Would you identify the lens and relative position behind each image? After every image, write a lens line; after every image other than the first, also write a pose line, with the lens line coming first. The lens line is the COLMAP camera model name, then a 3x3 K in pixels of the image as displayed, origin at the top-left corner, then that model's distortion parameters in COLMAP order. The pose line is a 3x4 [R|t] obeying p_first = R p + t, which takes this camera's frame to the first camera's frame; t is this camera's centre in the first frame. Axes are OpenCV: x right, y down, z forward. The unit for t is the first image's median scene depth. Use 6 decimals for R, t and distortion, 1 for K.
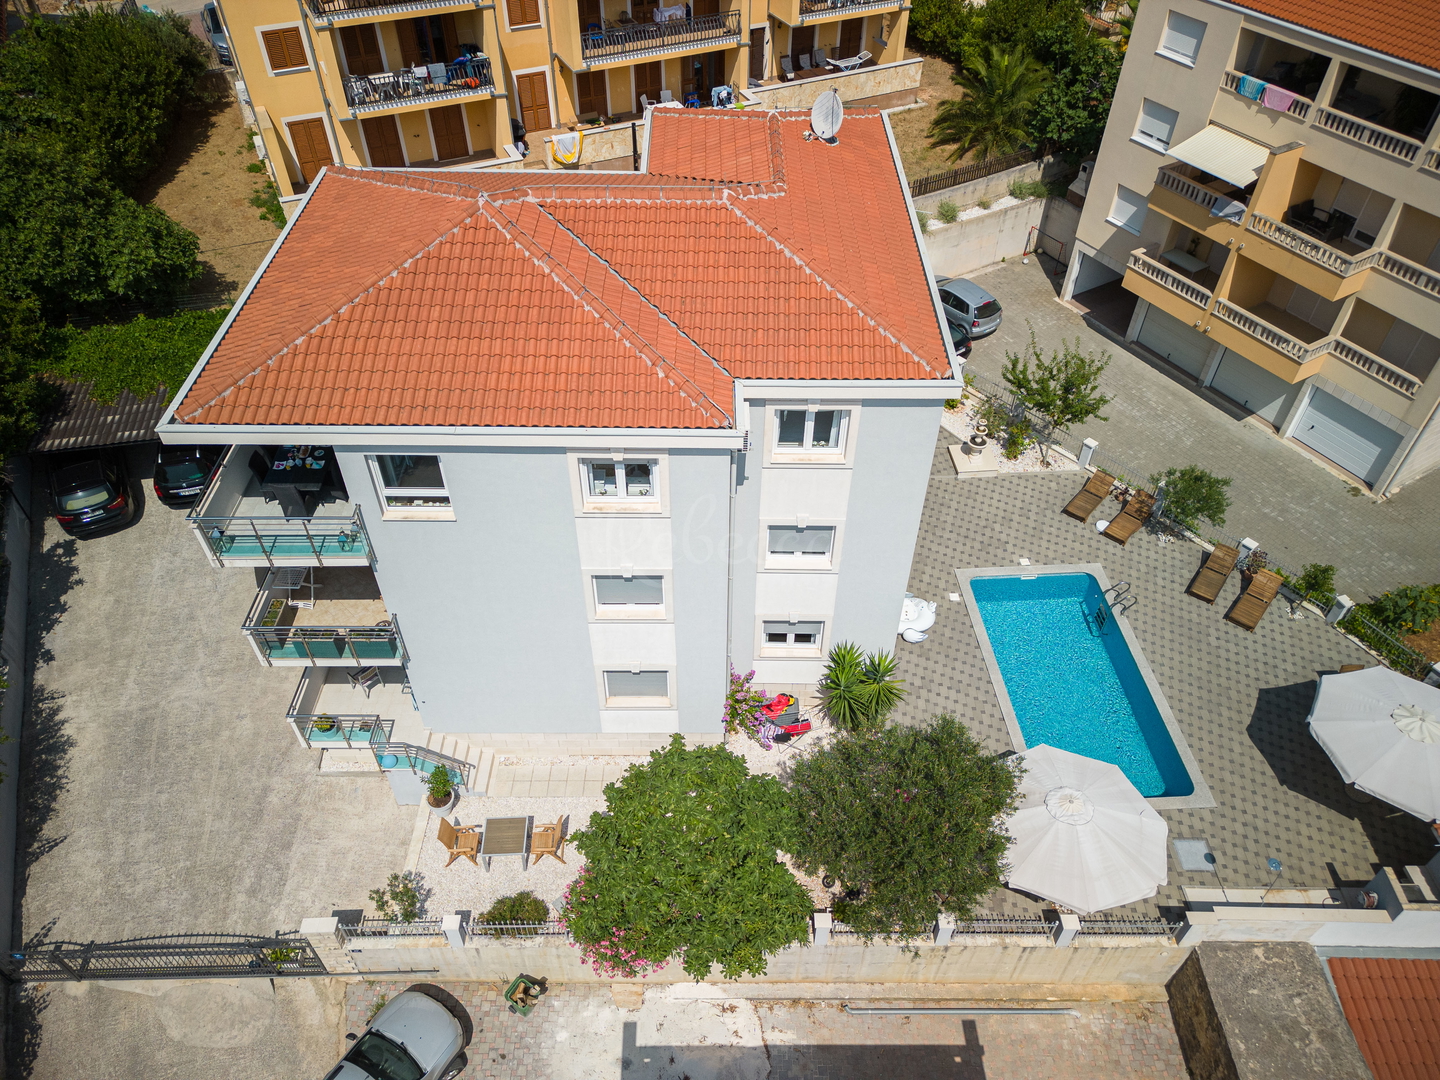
lens RADIAL K [[1009.7, 0, 720.0], [0, 1009.7, 540.0], [0, 0, 1]] dist [0.036177, -0.001225]
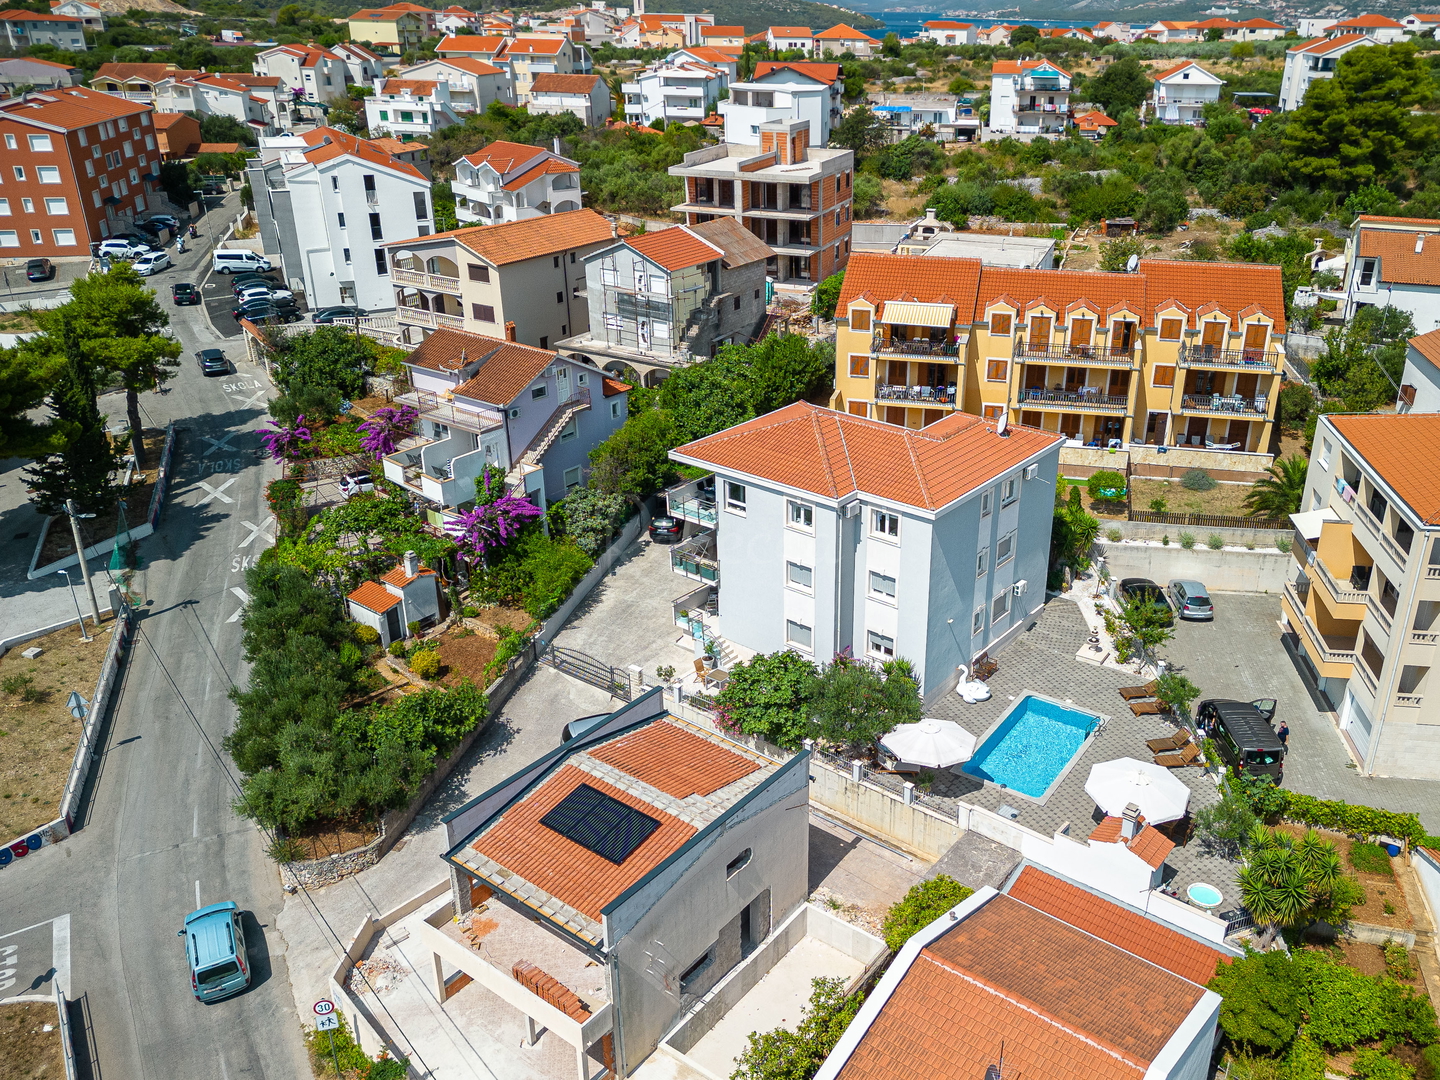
lens RADIAL K [[1178.4, 0, 847.7], [0, 1178.4, 540.0], [0, 0, 1]] dist [0.128022, -0.000278]
pose [[0.810632, 0.248099, -0.530398, 1.101994], [-0.419759, 0.877759, -0.230957, 0.438479], [0.408261, 0.409861, 0.815682, -0.909845]]
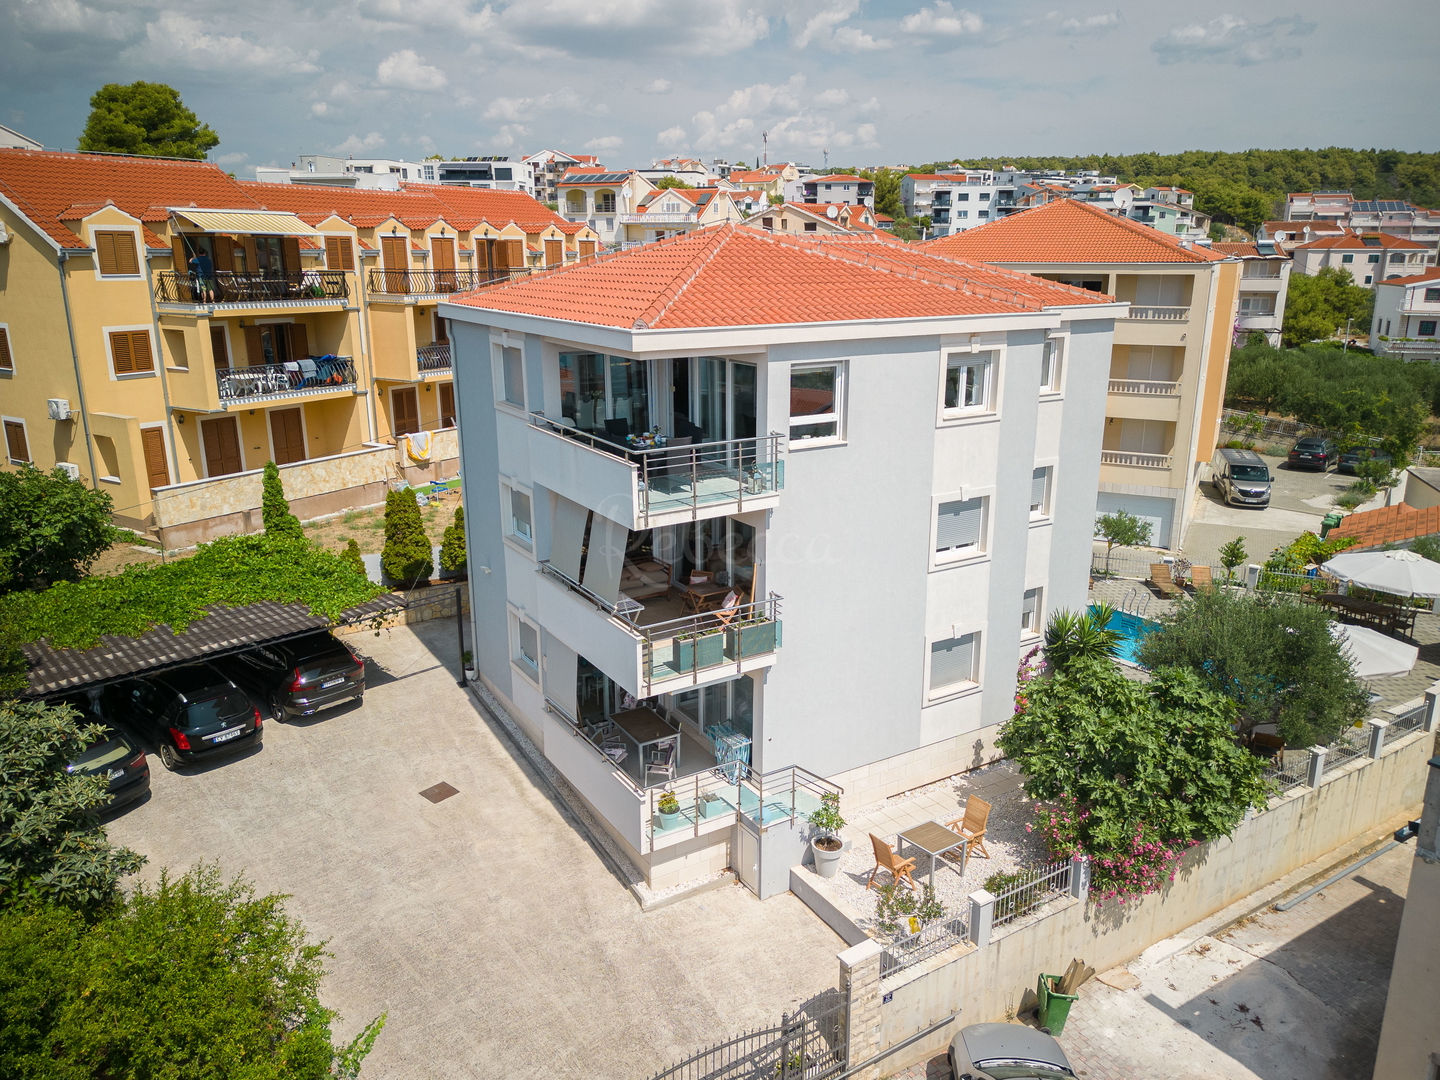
lens RADIAL K [[1045.8, 0, 751.8], [0, 1045.8, 534.8], [0, 0, 1]] dist [0.031740, -0.004384]
pose [[0.837408, -0.147209, 0.526381, -0.667578], [0.384779, 0.842752, -0.376449, 0.305144], [-0.388192, 0.517782, 0.762371, 0.219128]]
